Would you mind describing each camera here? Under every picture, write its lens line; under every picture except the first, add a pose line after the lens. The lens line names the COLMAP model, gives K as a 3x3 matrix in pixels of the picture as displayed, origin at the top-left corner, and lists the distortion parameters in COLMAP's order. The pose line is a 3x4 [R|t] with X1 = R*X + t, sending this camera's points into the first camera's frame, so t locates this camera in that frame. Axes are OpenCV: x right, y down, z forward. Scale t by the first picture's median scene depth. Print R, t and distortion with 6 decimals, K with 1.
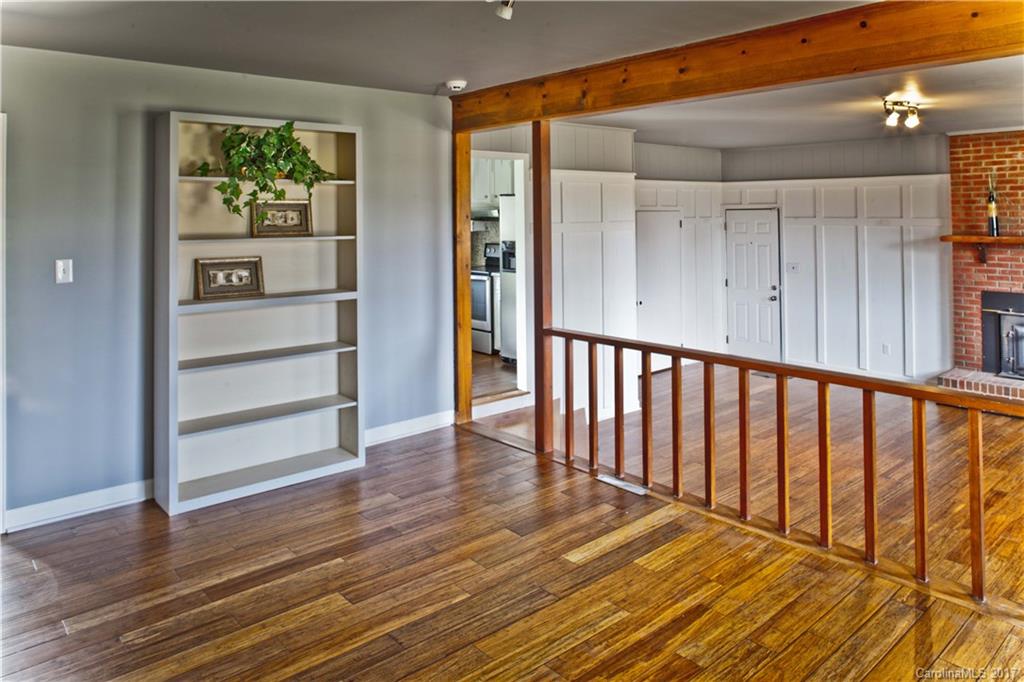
lens RADIAL K [[717.7, 0, 526.7], [0, 717.7, 194.9], [0, 0, 1]] dist [-0.004636, 0.000919]
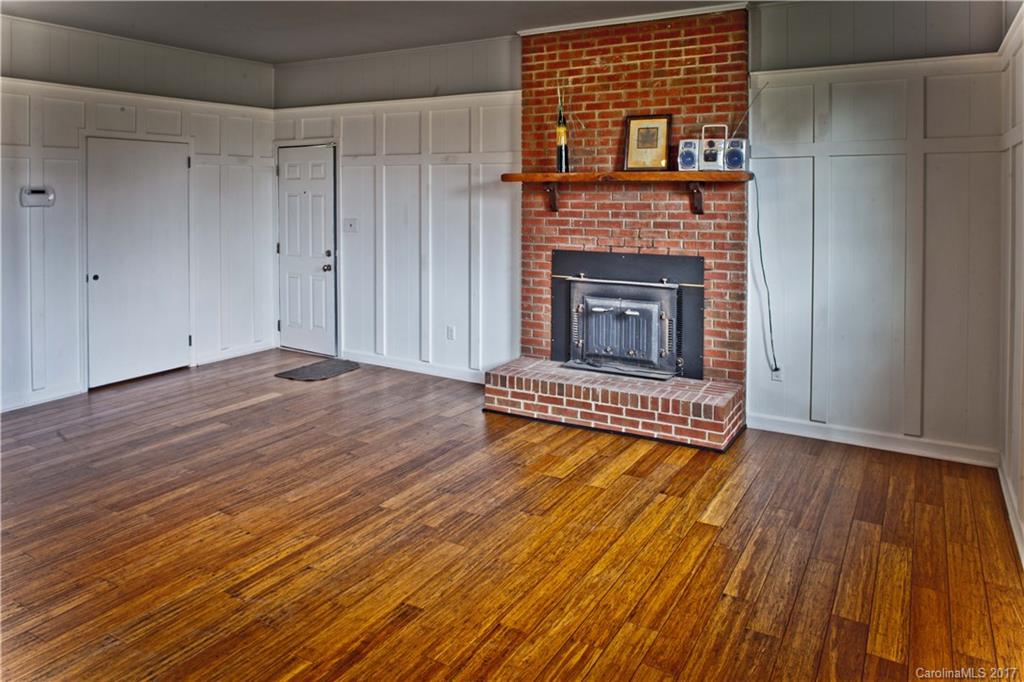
lens RADIAL K [[711.2, 0, 513.9], [0, 711.2, 204.4], [0, 0, 1]] dist [-0.048662, 0.003734]
pose [[0.953635, 0.007376, 0.300875, 0.380607], [-0.019142, 0.999162, 0.036174, 0.062534], [-0.300356, -0.040256, 0.952977, 0.327326]]
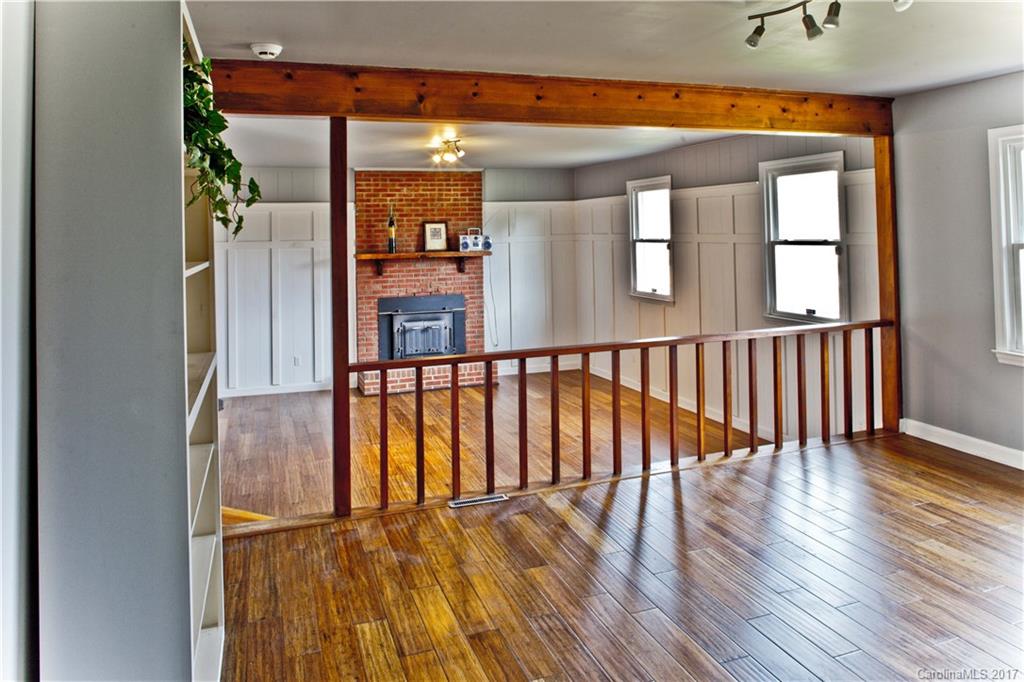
lens RADIAL K [[711.2, 0, 513.9], [0, 711.2, 204.4], [0, 0, 1]] dist [-0.048662, 0.003734]
pose [[0.391728, 0.036773, 0.919346, -0.401801], [-0.006749, 0.999289, -0.037095, 0.016283], [-0.920056, 0.008327, 0.391697, 0.304849]]
